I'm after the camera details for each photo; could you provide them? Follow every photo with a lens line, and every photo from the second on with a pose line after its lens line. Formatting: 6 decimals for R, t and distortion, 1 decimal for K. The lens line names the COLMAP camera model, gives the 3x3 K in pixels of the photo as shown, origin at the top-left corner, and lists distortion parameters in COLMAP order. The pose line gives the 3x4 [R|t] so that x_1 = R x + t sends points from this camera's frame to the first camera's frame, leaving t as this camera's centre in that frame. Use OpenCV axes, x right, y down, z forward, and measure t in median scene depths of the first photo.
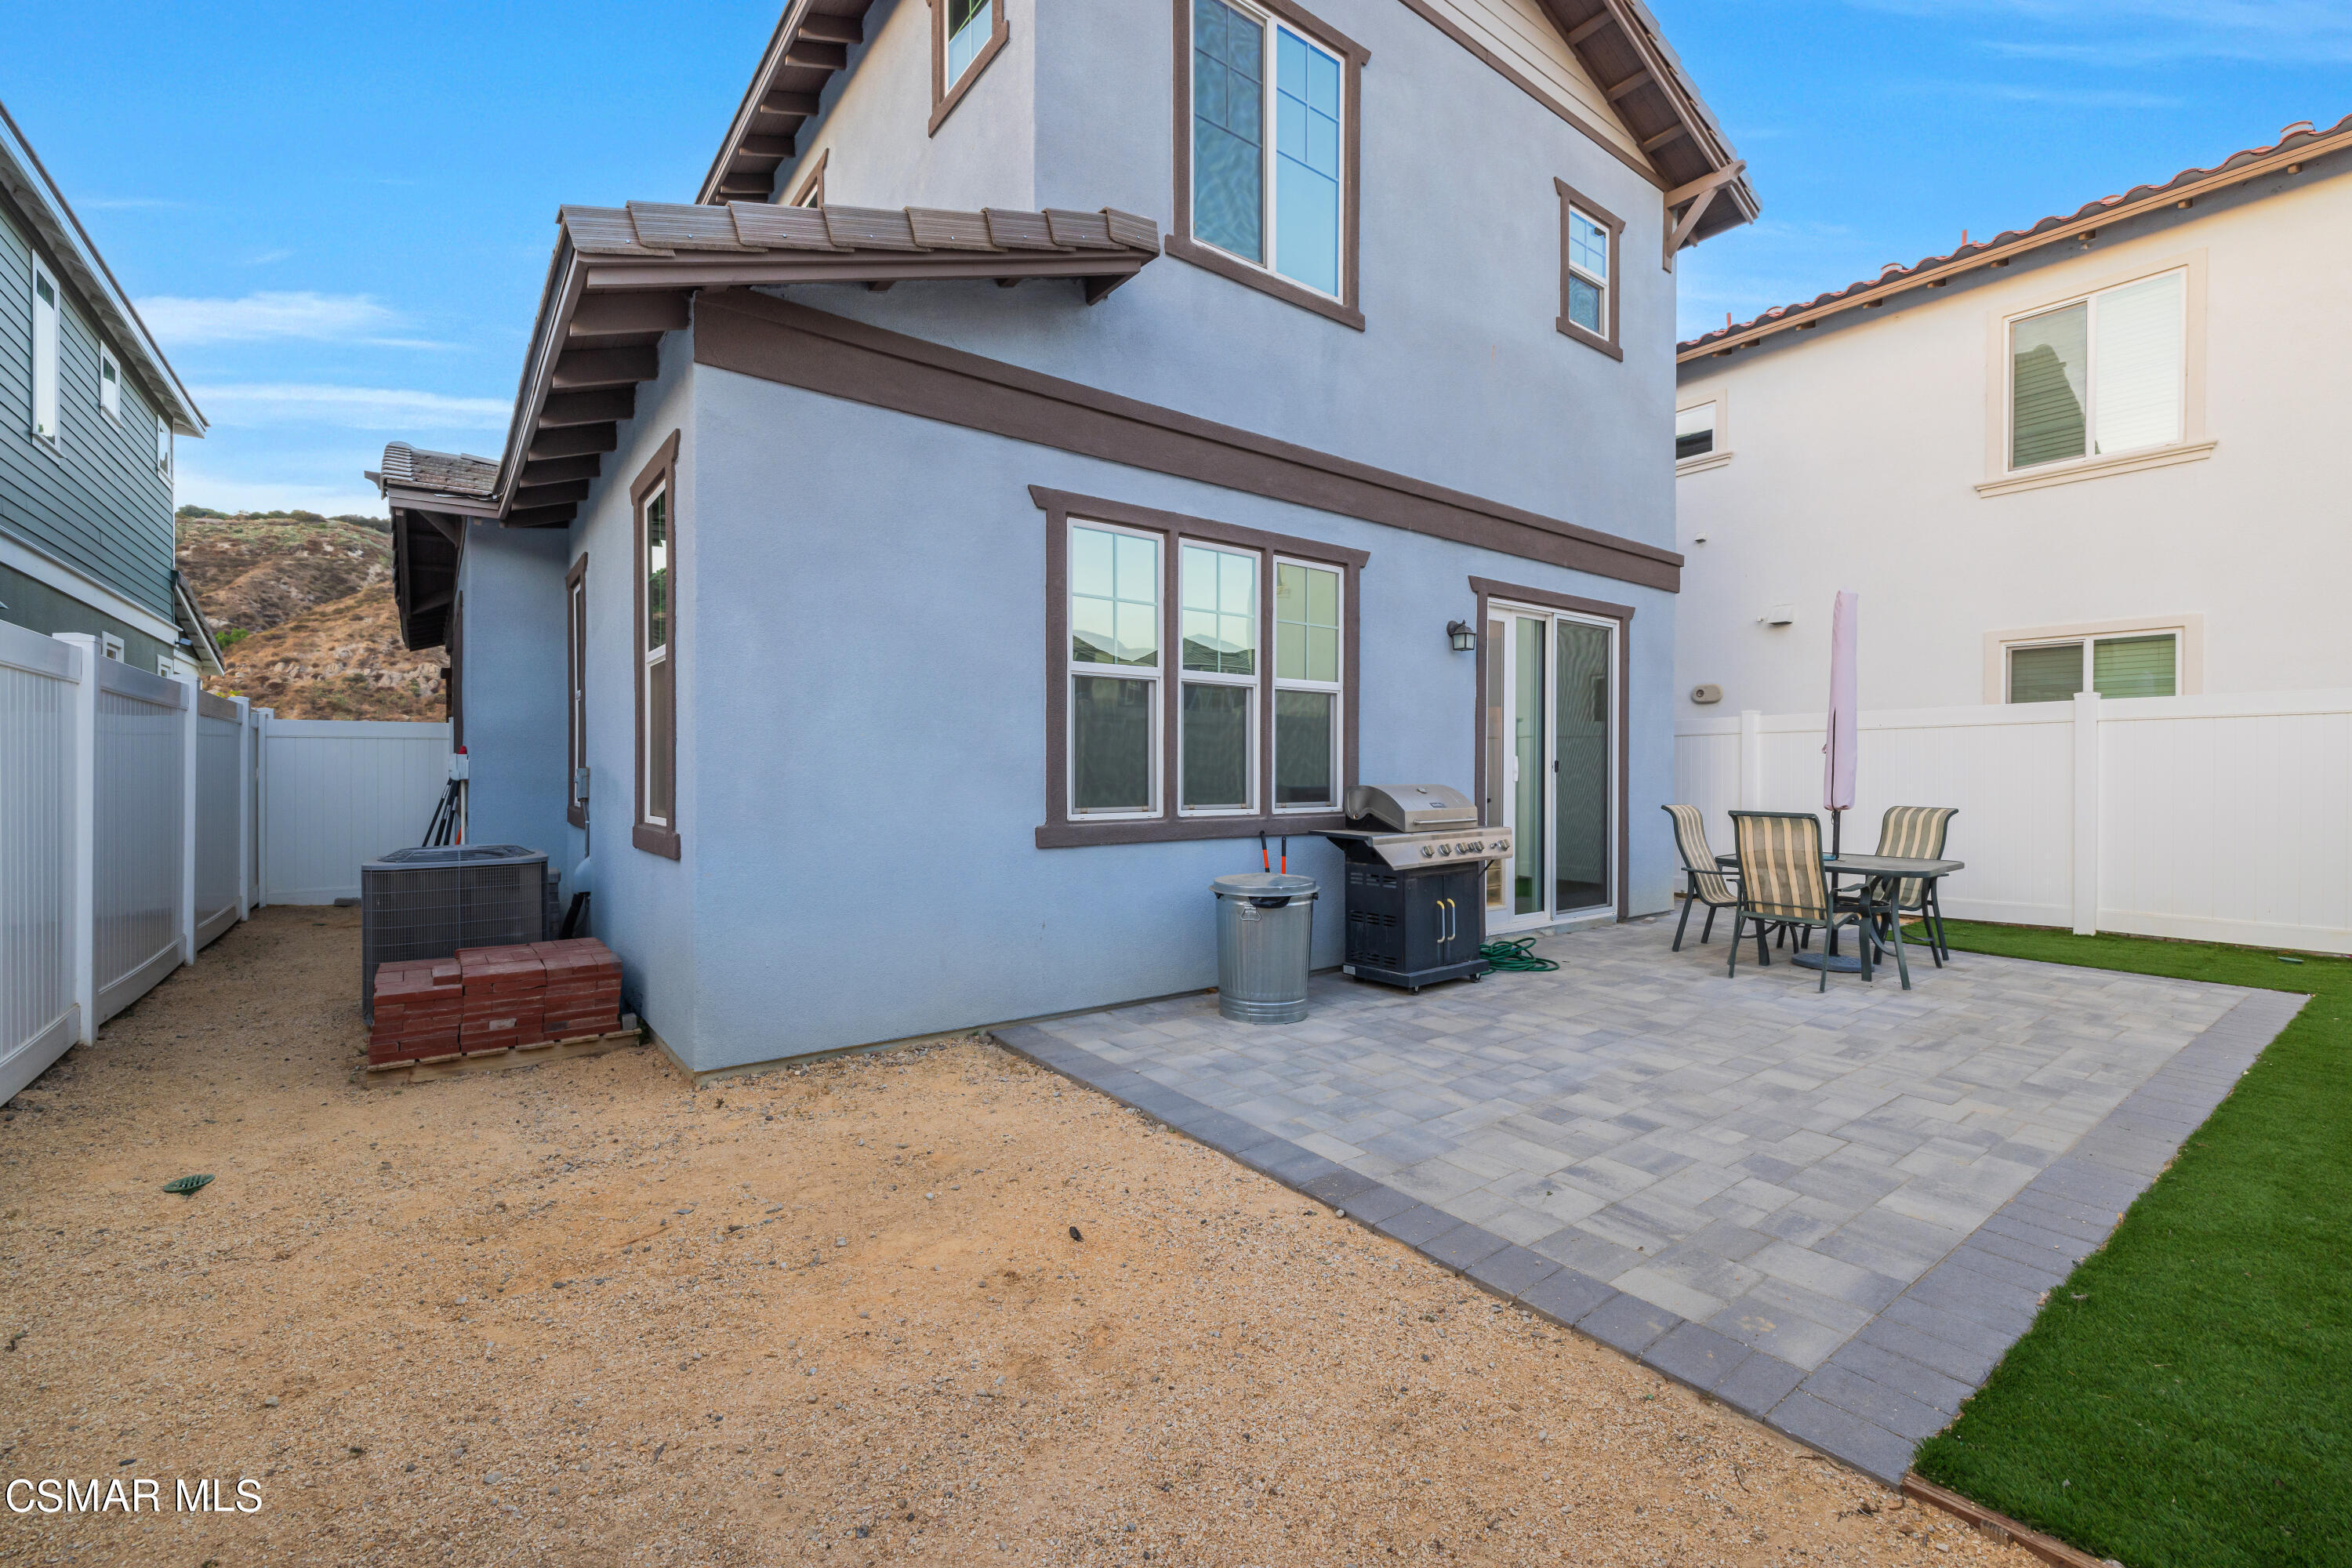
lens RADIAL K [[991.8, 0, 1175.8], [0, 991.8, 783.7], [0, 0, 1]] dist [-0.001305, 0.000725]
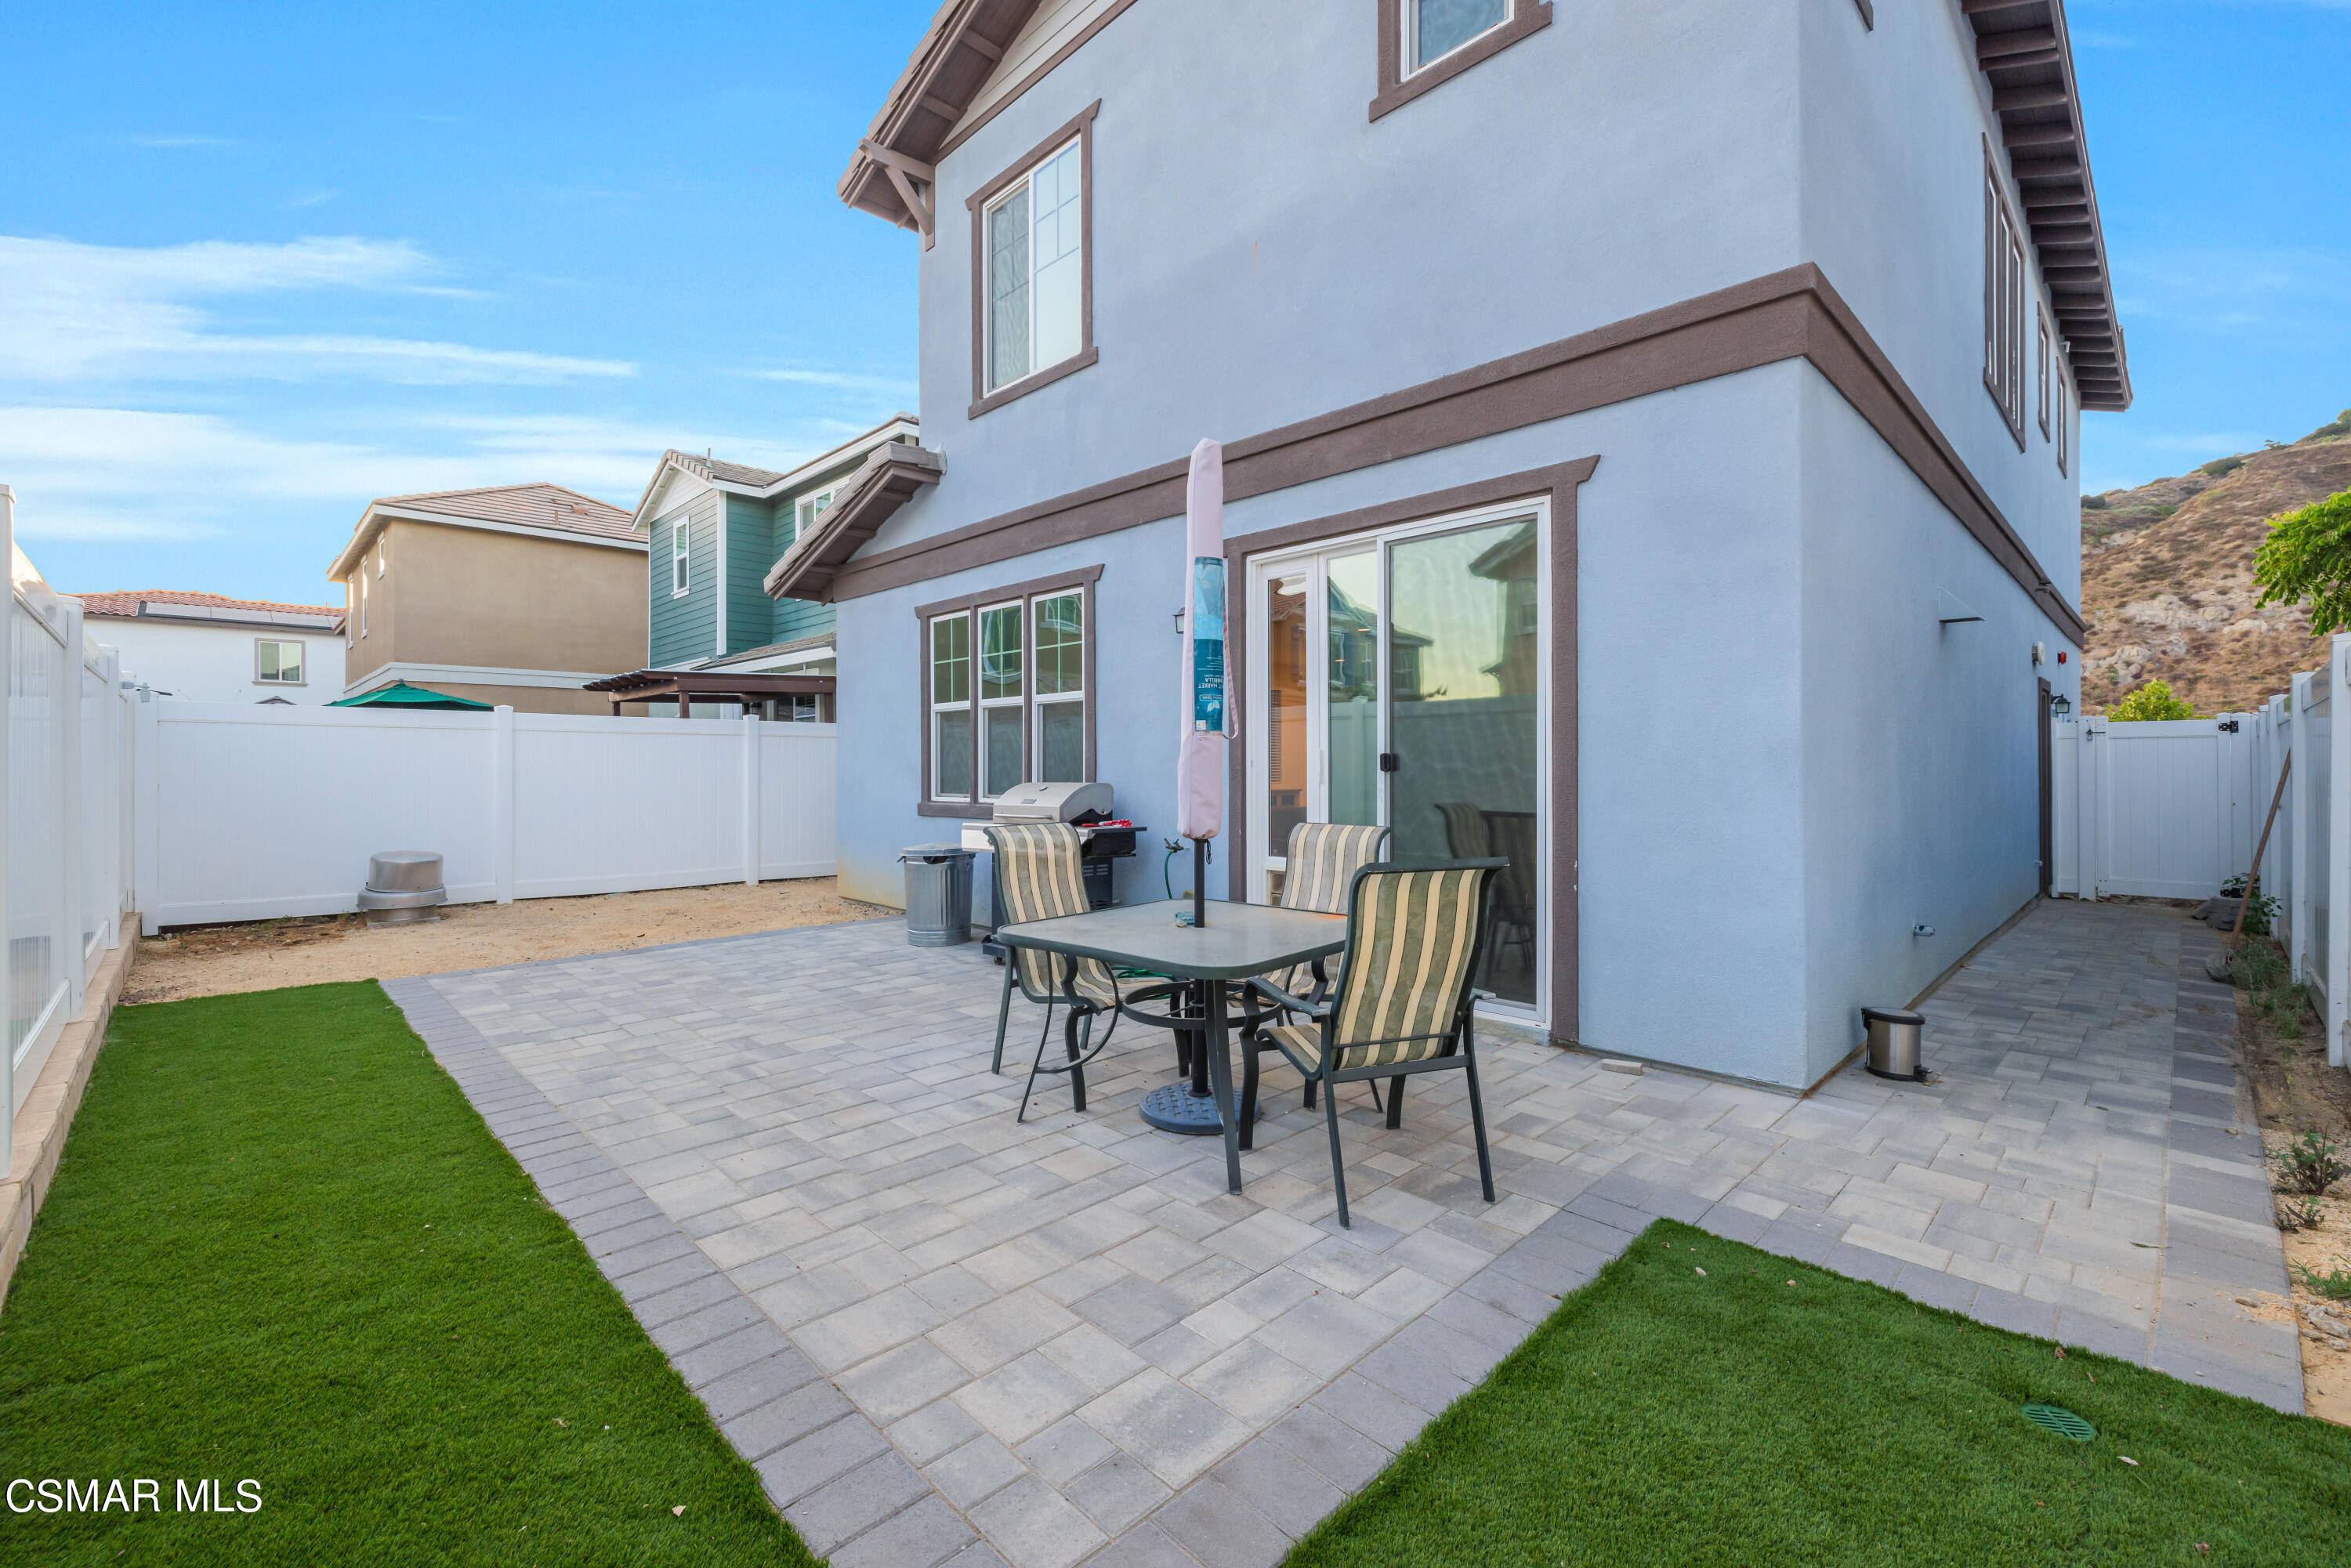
lens RADIAL K [[991.4, 0, 1174.8], [0, 991.4, 768.6], [0, 0, 1]] dist [-0.001305, 0.000725]
pose [[0.127266, -0.001363, -0.991868, 1.284072], [-0.008703, 0.999959, -0.002491, -0.012638], [0.991830, 0.008949, 0.127249, 0.963715]]
